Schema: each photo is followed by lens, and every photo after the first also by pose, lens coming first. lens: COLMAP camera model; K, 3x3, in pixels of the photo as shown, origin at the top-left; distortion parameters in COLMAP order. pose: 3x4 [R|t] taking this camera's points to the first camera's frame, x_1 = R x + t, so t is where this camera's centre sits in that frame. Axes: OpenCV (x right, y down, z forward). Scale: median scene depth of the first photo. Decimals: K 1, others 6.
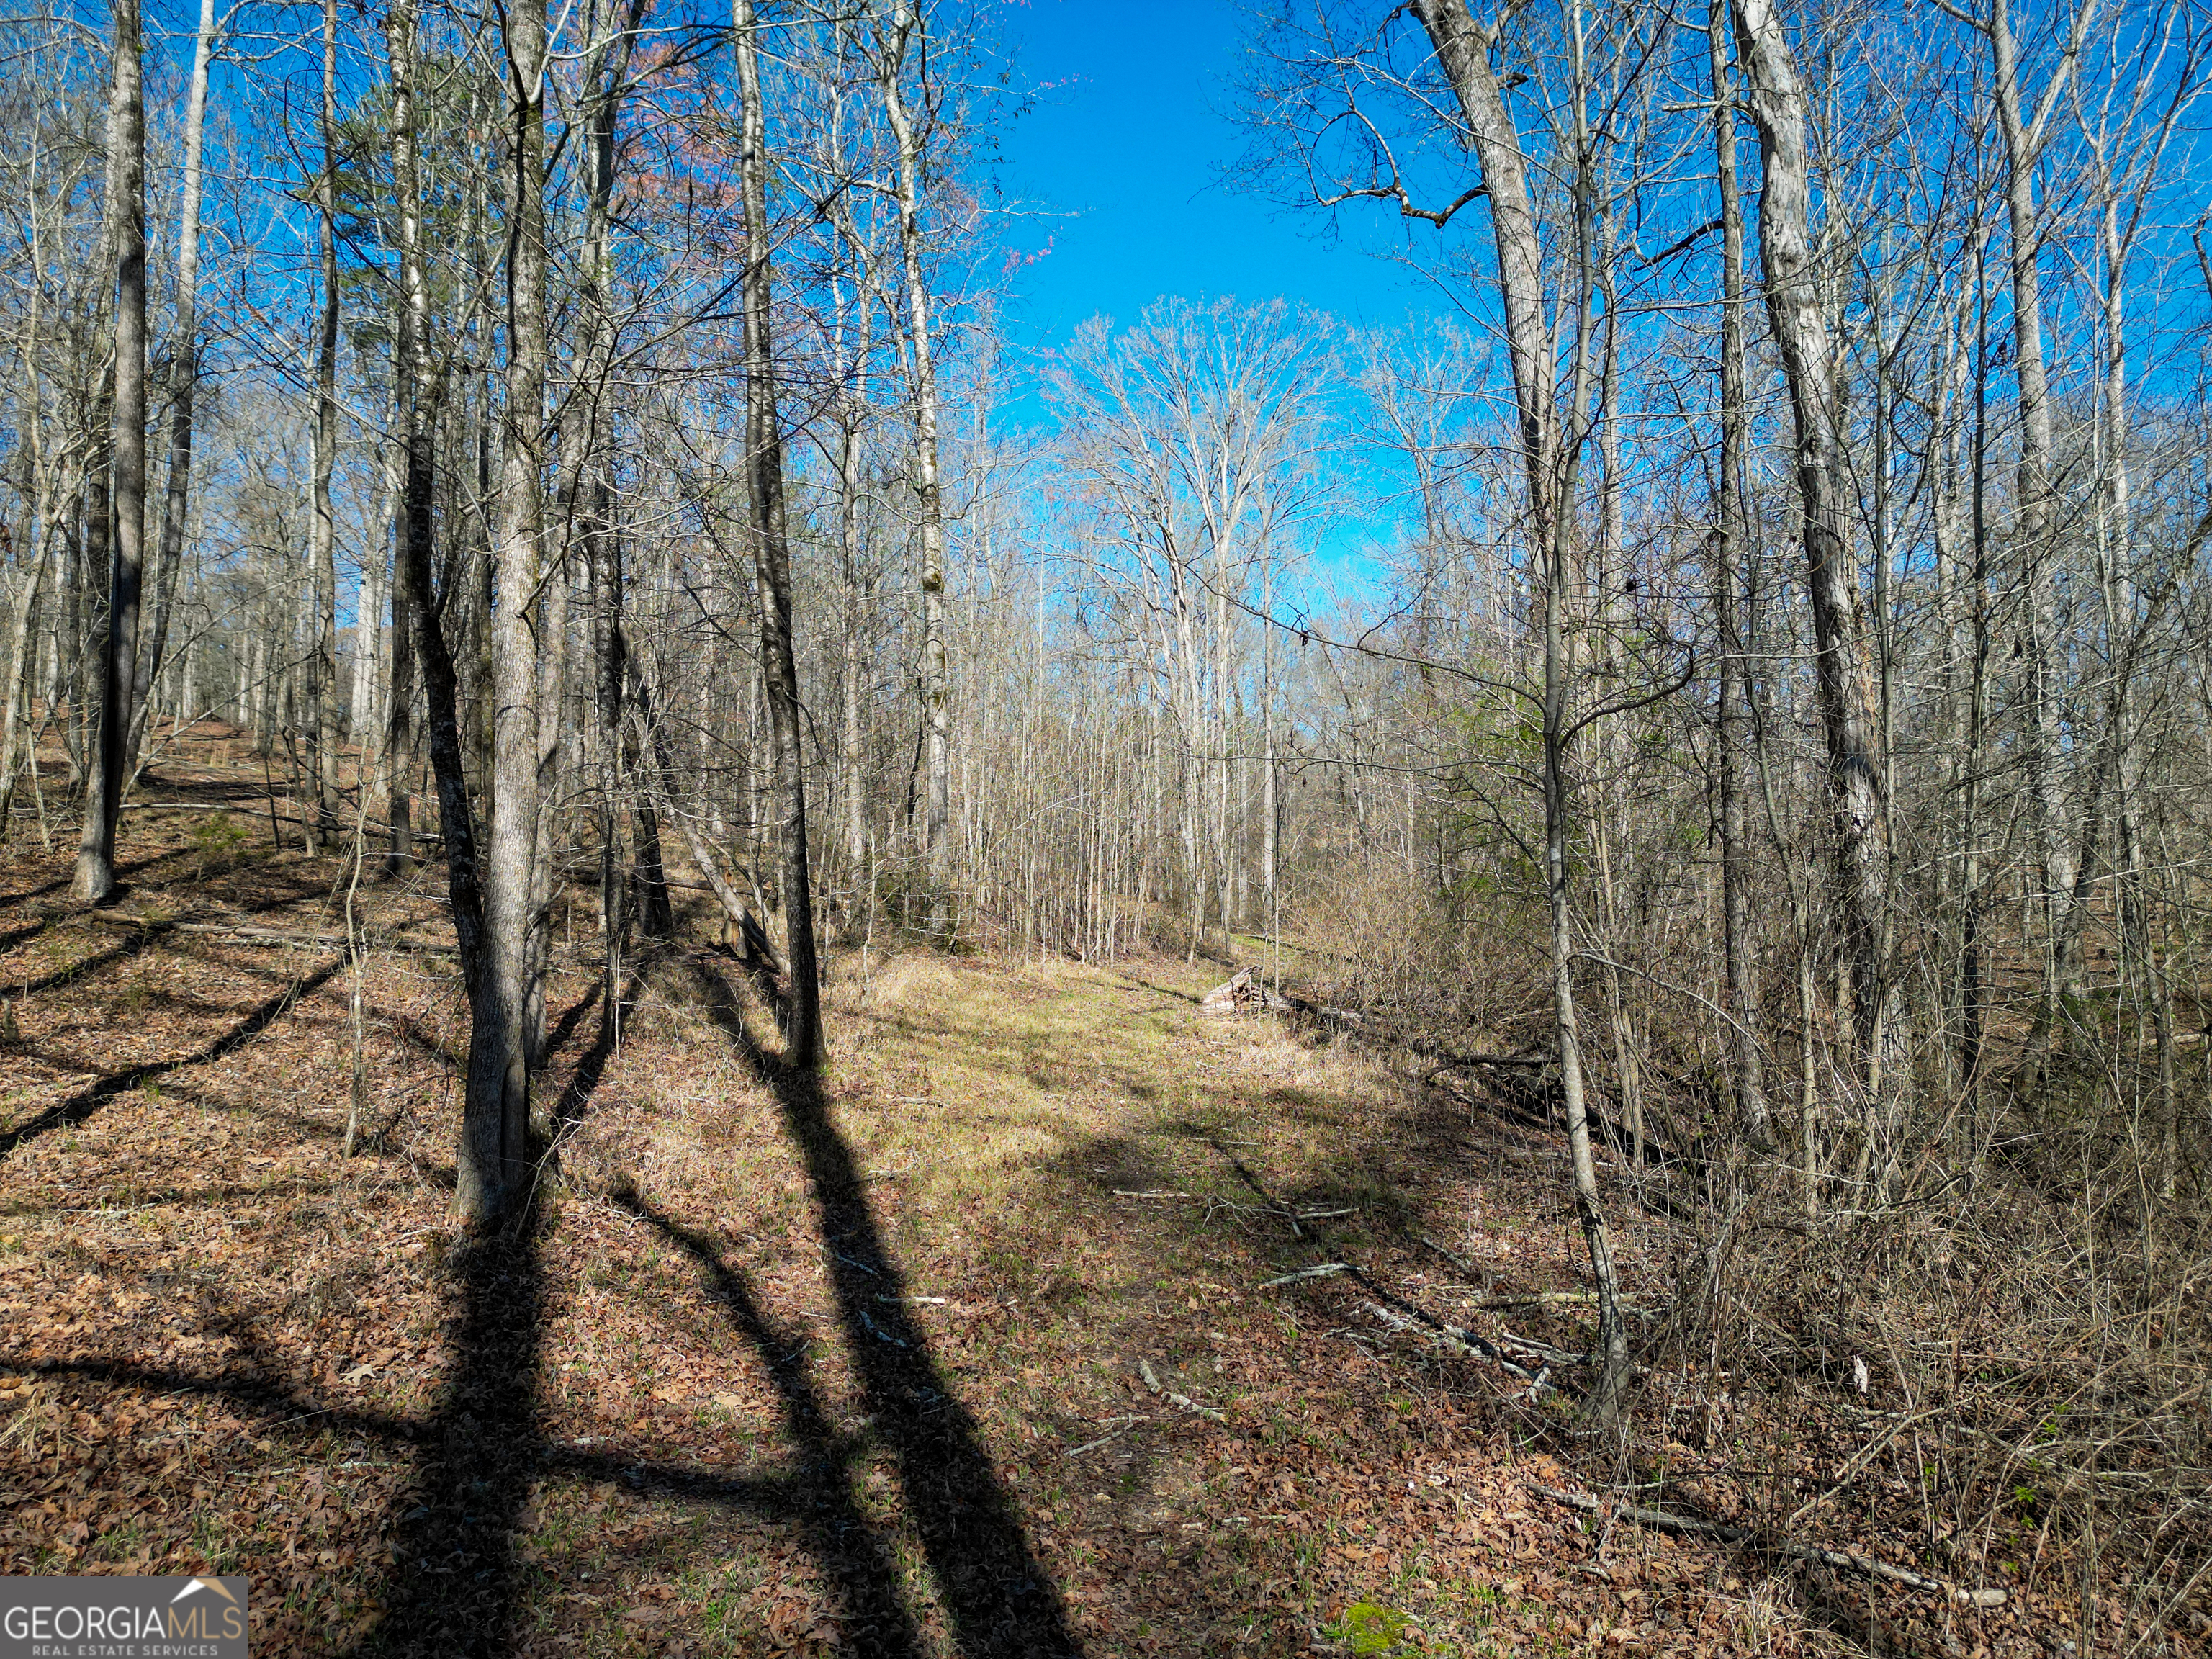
lens RADIAL K [[1525.6, 0, 1106.0], [0, 1525.6, 829.5], [0, 0, 1]] dist [0.053134, -0.032119]
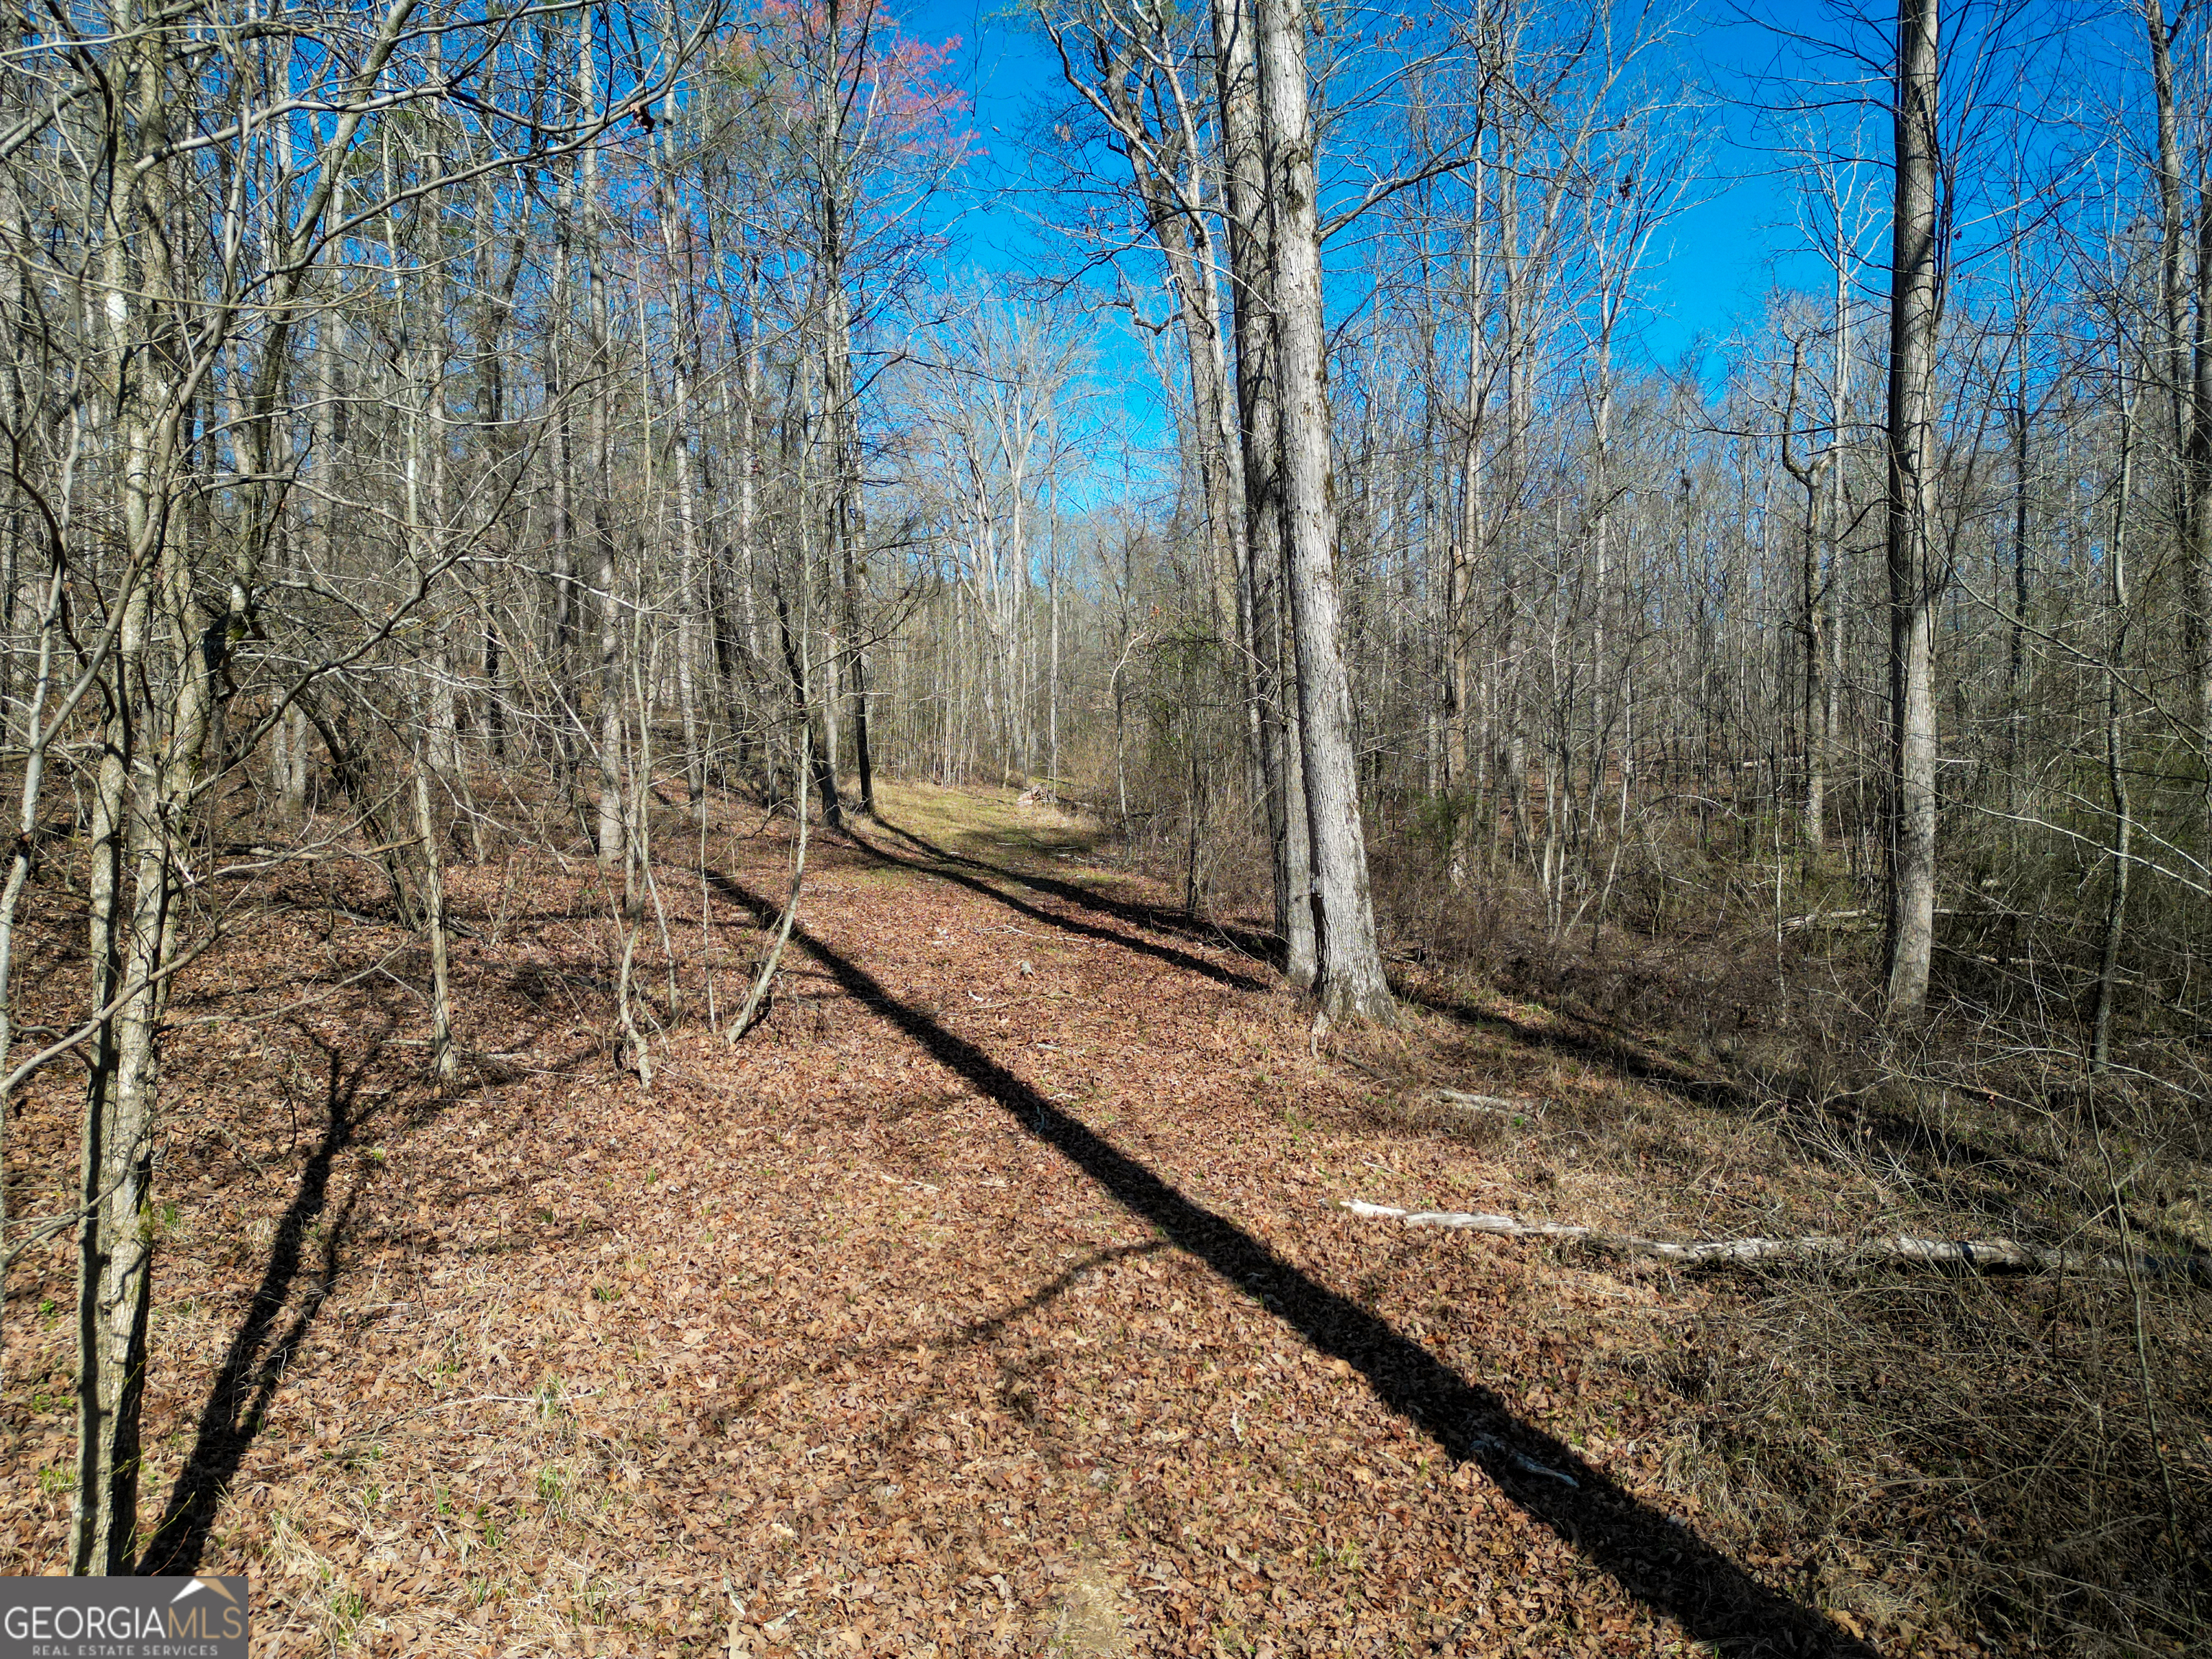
lens RADIAL K [[1525.6, 0, 1106.0], [0, 1525.6, 829.5], [0, 0, 1]] dist [0.053134, -0.032119]
pose [[0.989996, -0.003071, 0.141059, -0.065637], [-0.010799, 0.995181, 0.097456, -0.029566], [-0.140678, -0.098004, 0.985193, -0.634964]]
